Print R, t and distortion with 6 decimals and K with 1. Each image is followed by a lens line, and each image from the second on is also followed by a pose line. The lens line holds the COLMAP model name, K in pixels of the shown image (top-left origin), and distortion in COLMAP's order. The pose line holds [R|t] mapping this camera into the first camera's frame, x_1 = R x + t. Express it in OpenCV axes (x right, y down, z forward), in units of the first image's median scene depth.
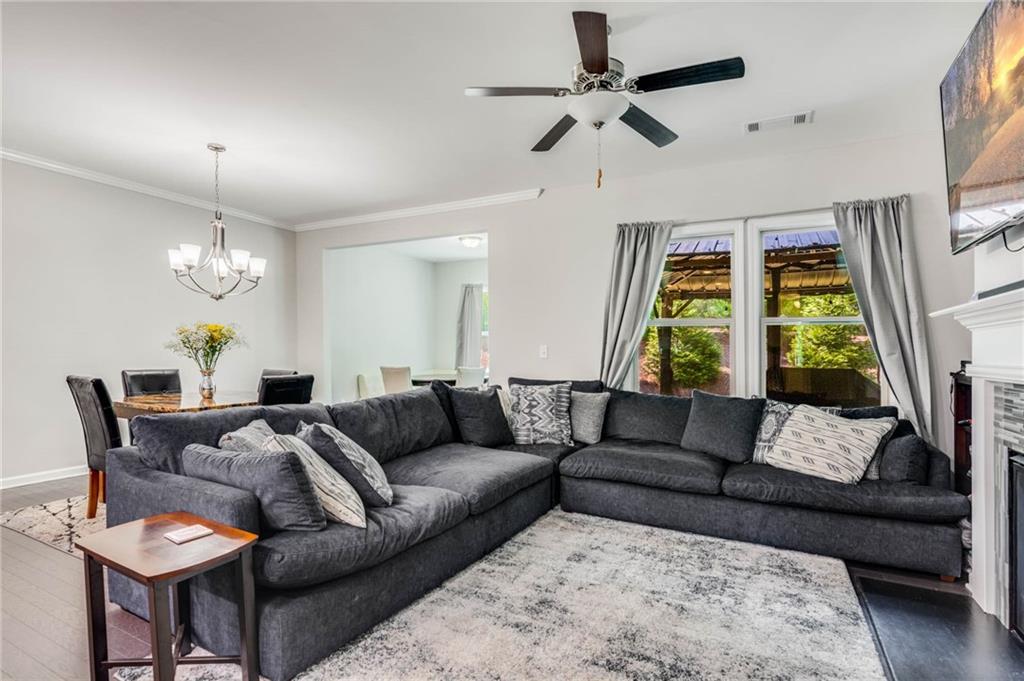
lens RADIAL K [[500.6, 0, 502.8], [0, 500.6, 352.4], [0, 0, 1]] dist [-0.000861, 0.000167]
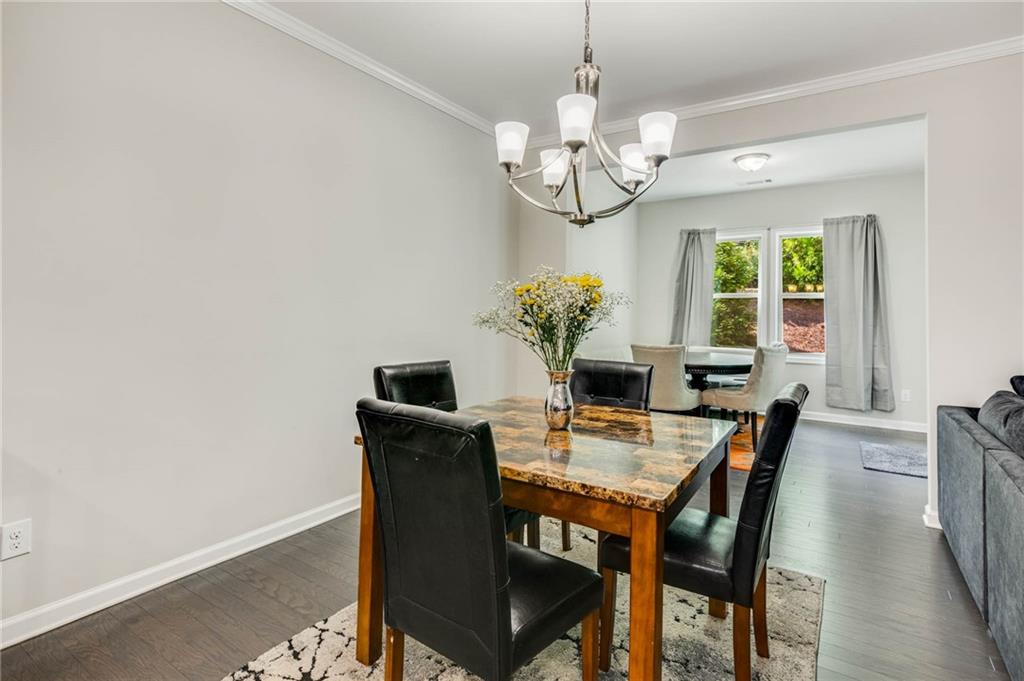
lens RADIAL K [[510.2, 0, 512.3], [0, 510.2, 298.2], [0, 0, 1]] dist [-0.001970, -0.000552]
pose [[0.994837, -0.002458, -0.101452, -0.591026], [-0.000971, 0.999430, -0.033739, -0.018367], [0.101478, 0.033664, 0.994268, 0.508001]]
